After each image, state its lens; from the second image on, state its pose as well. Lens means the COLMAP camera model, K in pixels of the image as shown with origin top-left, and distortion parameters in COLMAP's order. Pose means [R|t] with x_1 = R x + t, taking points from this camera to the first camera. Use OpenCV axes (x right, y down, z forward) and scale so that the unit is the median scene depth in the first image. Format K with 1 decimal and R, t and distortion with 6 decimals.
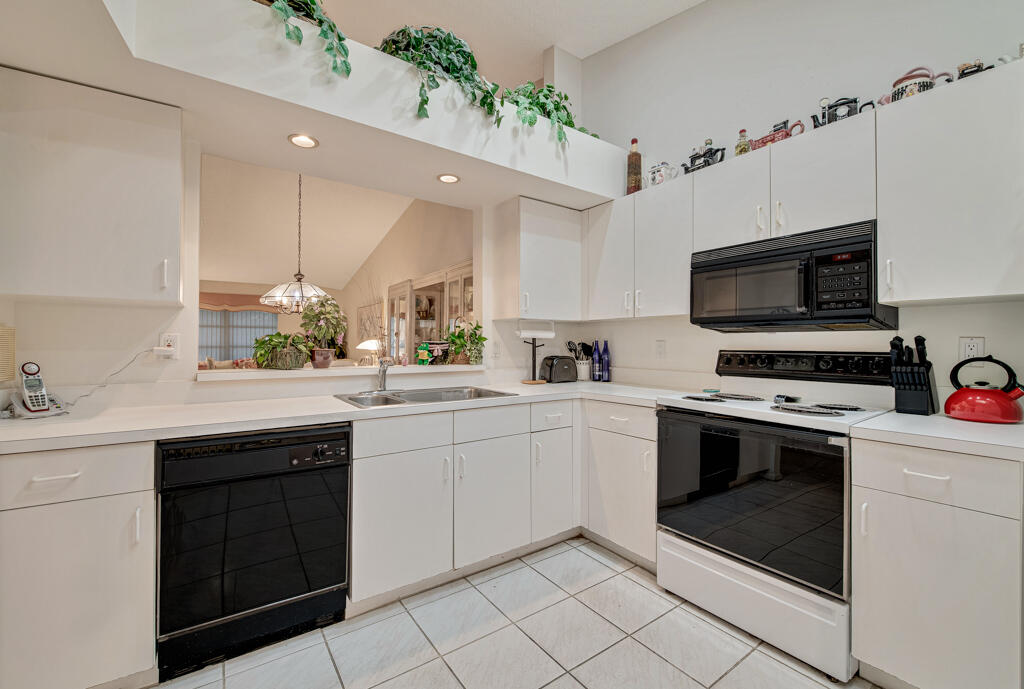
lens RADIAL K [[424.3, 0, 511.2], [0, 424.3, 342.4], [0, 0, 1]] dist [-0.015716, -0.000283]
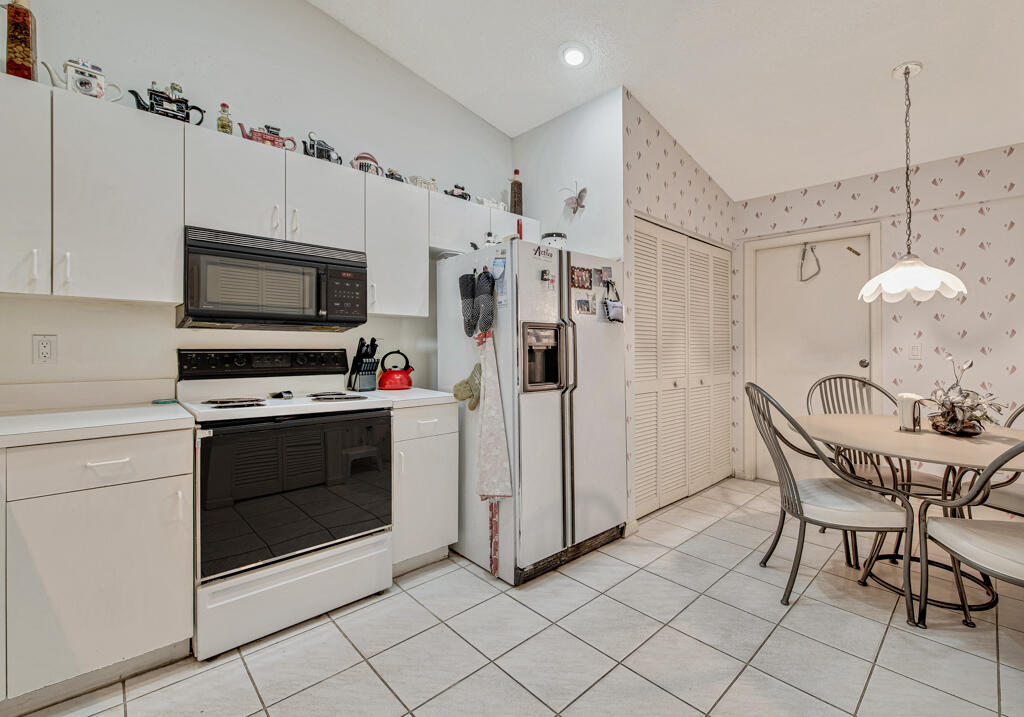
lens RADIAL K [[421.3, 0, 510.1], [0, 421.3, 345.6], [0, 0, 1]] dist [-0.002112, -0.000100]
pose [[-0.091694, -0.002401, 0.995784, -0.419949], [-0.009671, 0.999952, 0.001520, 0.004271], [-0.995740, -0.009491, -0.091713, 0.487667]]
